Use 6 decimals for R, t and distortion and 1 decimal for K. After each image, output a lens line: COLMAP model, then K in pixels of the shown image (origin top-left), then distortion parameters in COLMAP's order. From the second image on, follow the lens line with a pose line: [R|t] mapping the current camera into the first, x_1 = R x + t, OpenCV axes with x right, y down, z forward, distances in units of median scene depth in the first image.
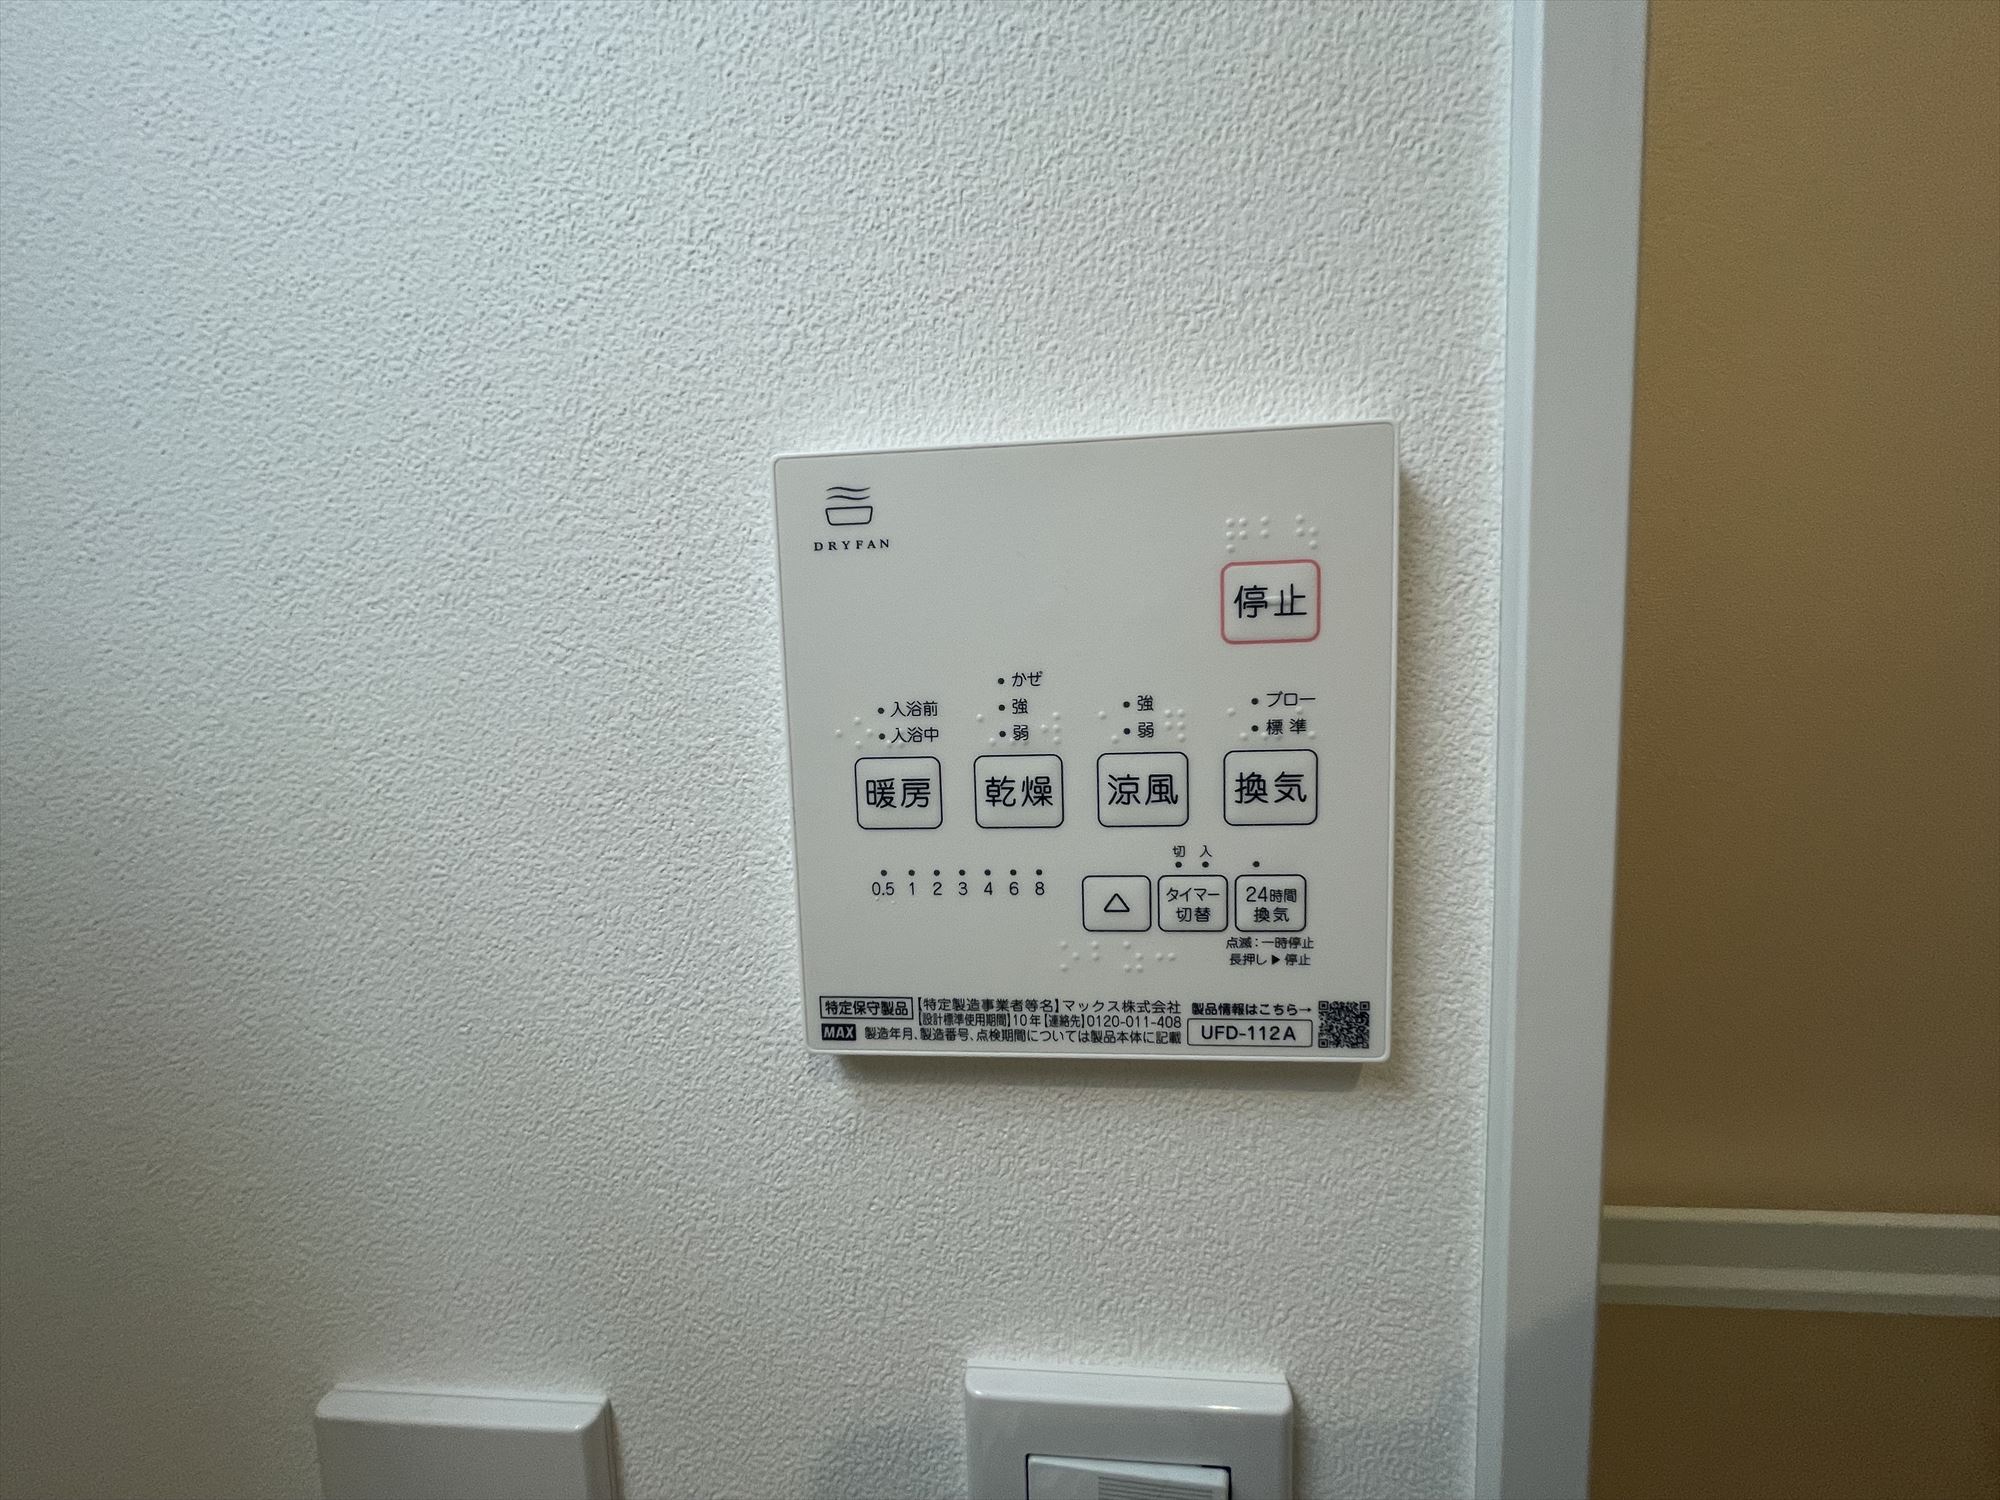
lens RADIAL K [[807.0, 0, 1001.0], [0, 807.0, 748.1], [0, 0, 1]] dist [-0.004417, 0.001206]
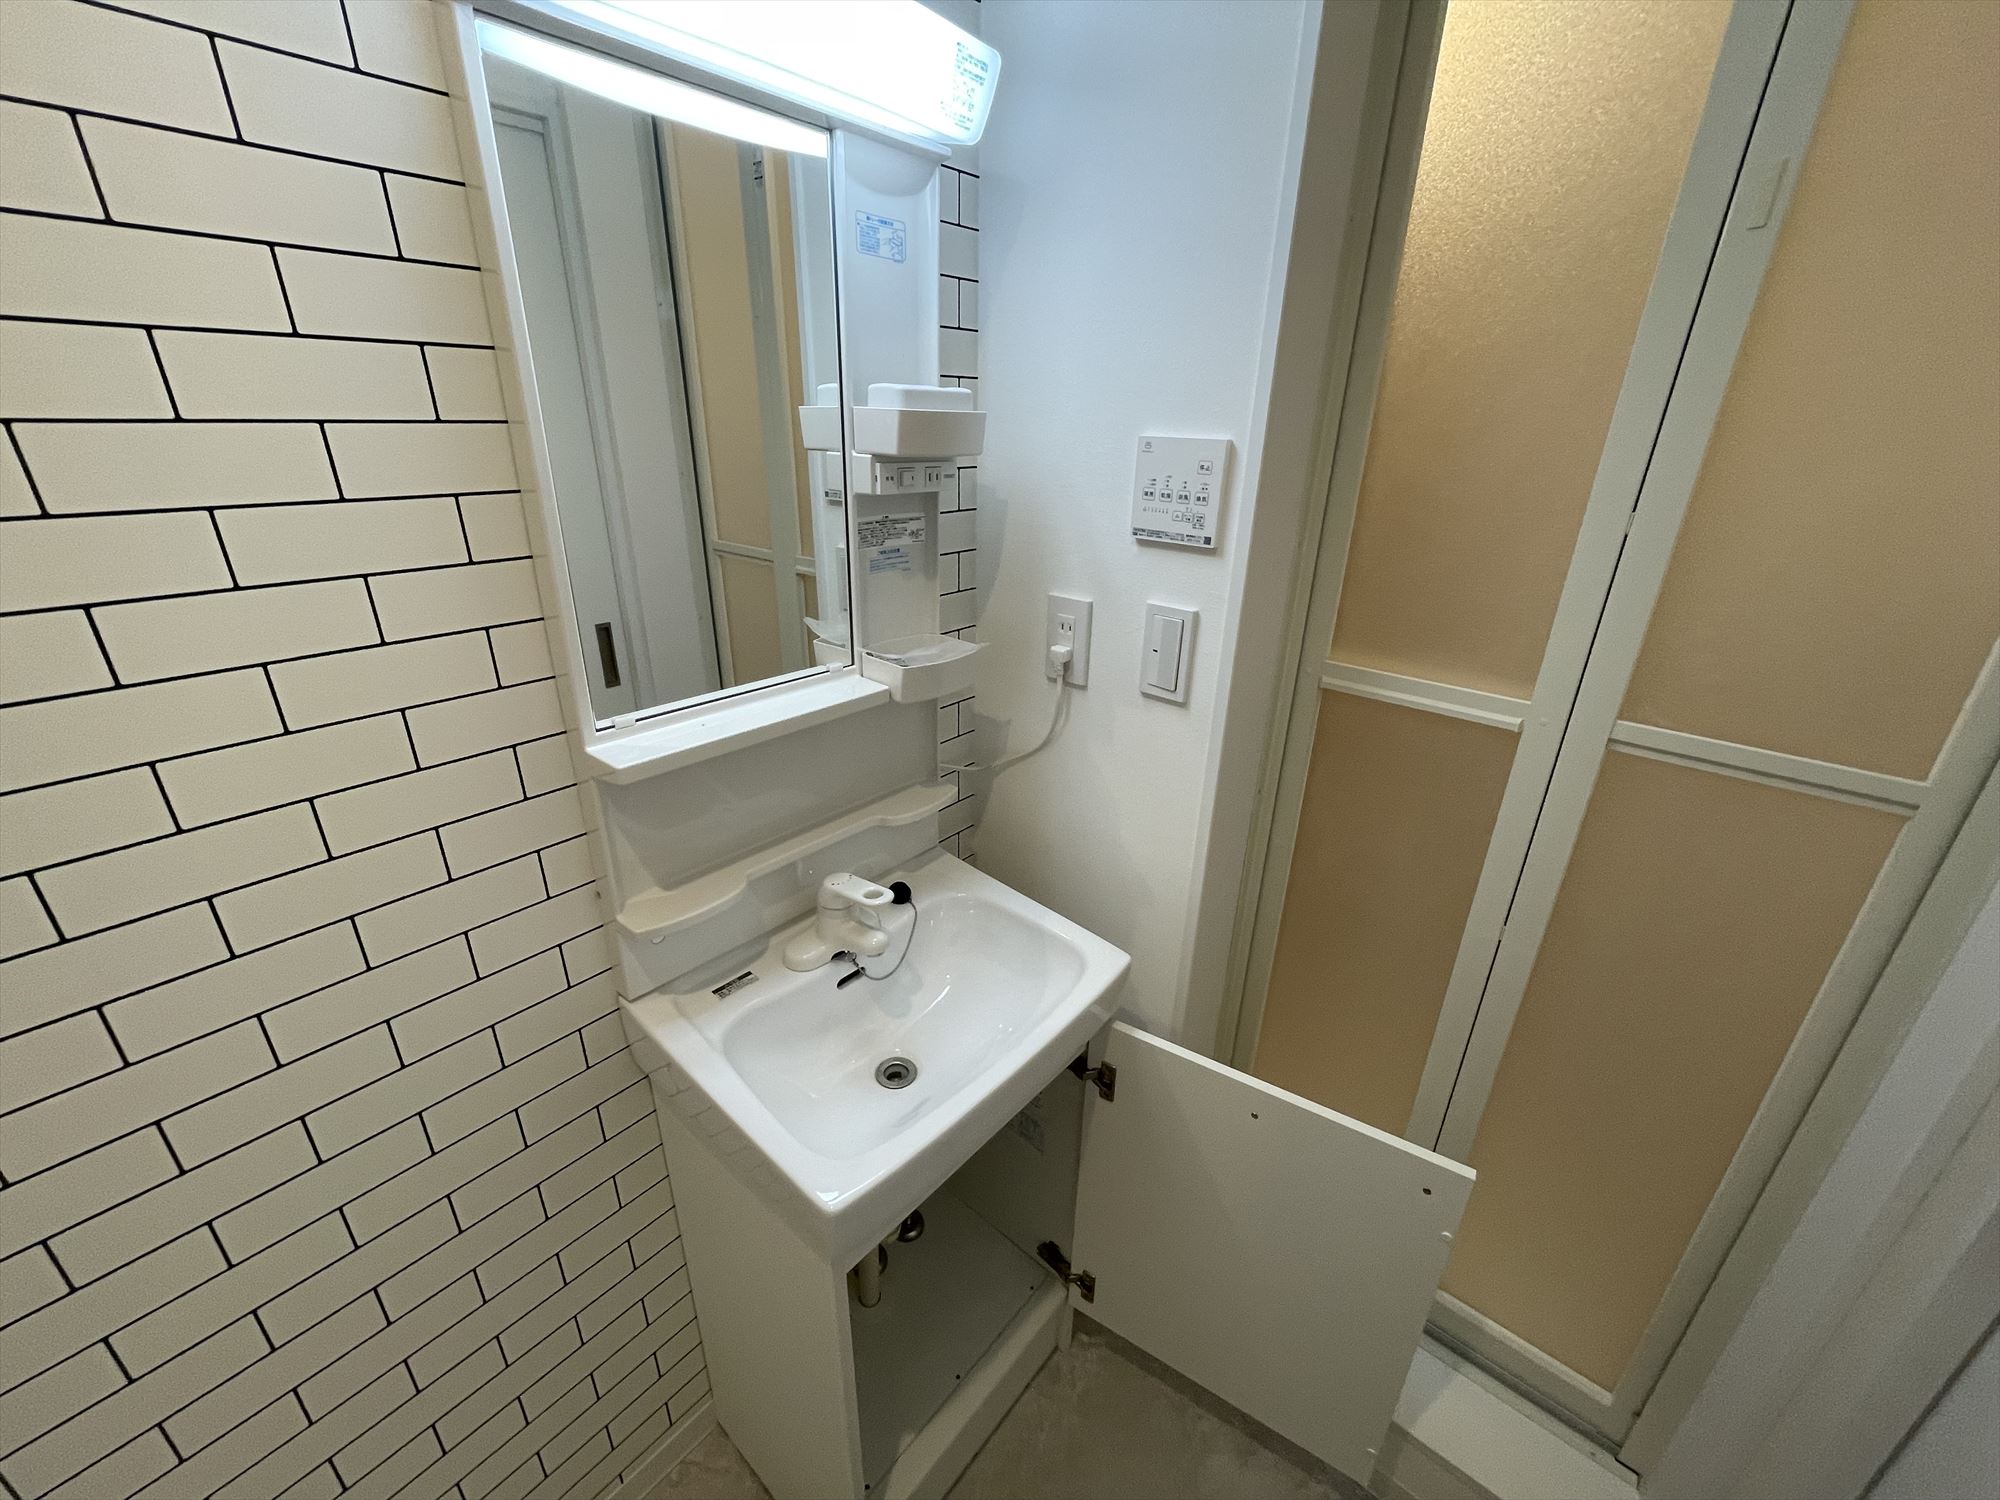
lens RADIAL K [[807.0, 0, 1001.0], [0, 807.0, 748.1], [0, 0, 1]] dist [-0.004417, 0.001206]
pose [[0.812920, 0.270756, -0.515608, 2.718405], [-0.103421, 0.938399, 0.329714, -0.038661], [0.573118, -0.214707, 0.790845, -5.058280]]
